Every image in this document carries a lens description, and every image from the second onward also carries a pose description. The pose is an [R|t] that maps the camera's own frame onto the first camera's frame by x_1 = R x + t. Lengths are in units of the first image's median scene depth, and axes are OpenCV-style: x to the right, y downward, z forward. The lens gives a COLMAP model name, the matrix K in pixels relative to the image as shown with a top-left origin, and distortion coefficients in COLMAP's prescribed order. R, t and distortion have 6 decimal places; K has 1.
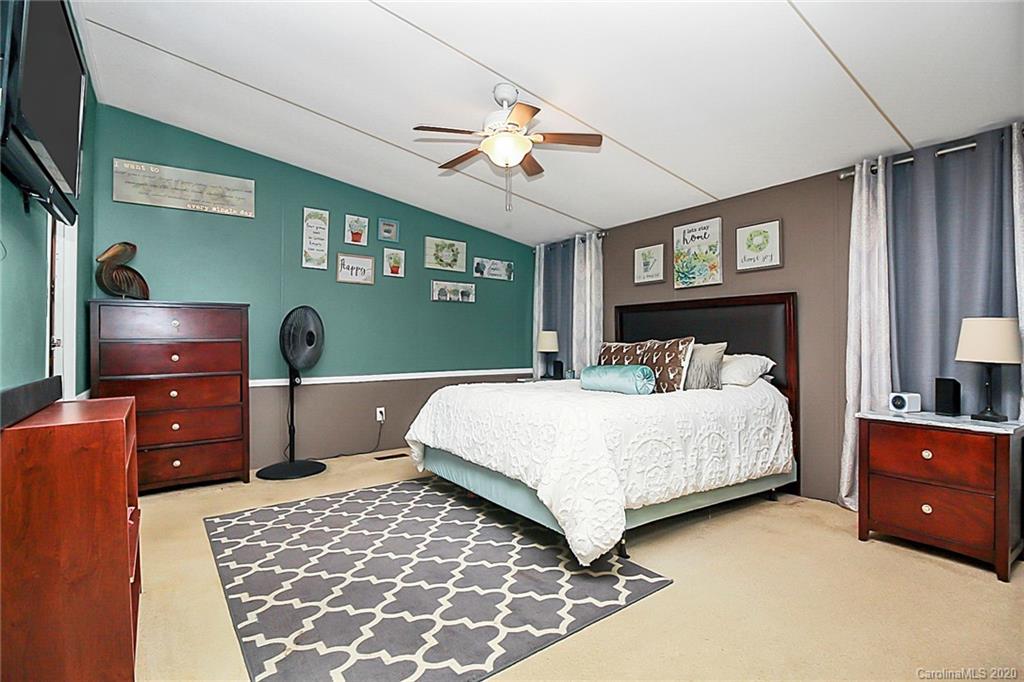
lens RADIAL K [[478.4, 0, 517.6], [0, 478.4, 333.5], [0, 0, 1]] dist [0.000057, 0.000377]
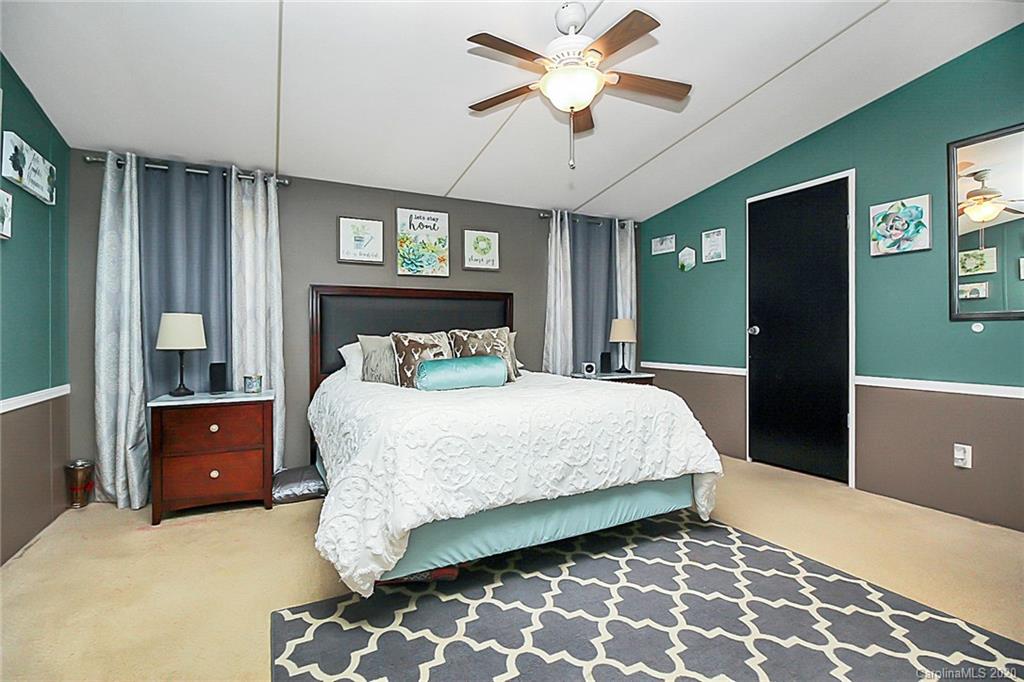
lens RADIAL K [[492.6, 0, 425.8], [0, 492.6, 344.9], [0, 0, 1]] dist [-0.059256, 0.000160]
pose [[0.190511, -0.021984, 0.981439, -0.619777], [-0.017547, 0.999513, 0.025795, 0.018306], [-0.981528, -0.022136, 0.190033, 0.790420]]
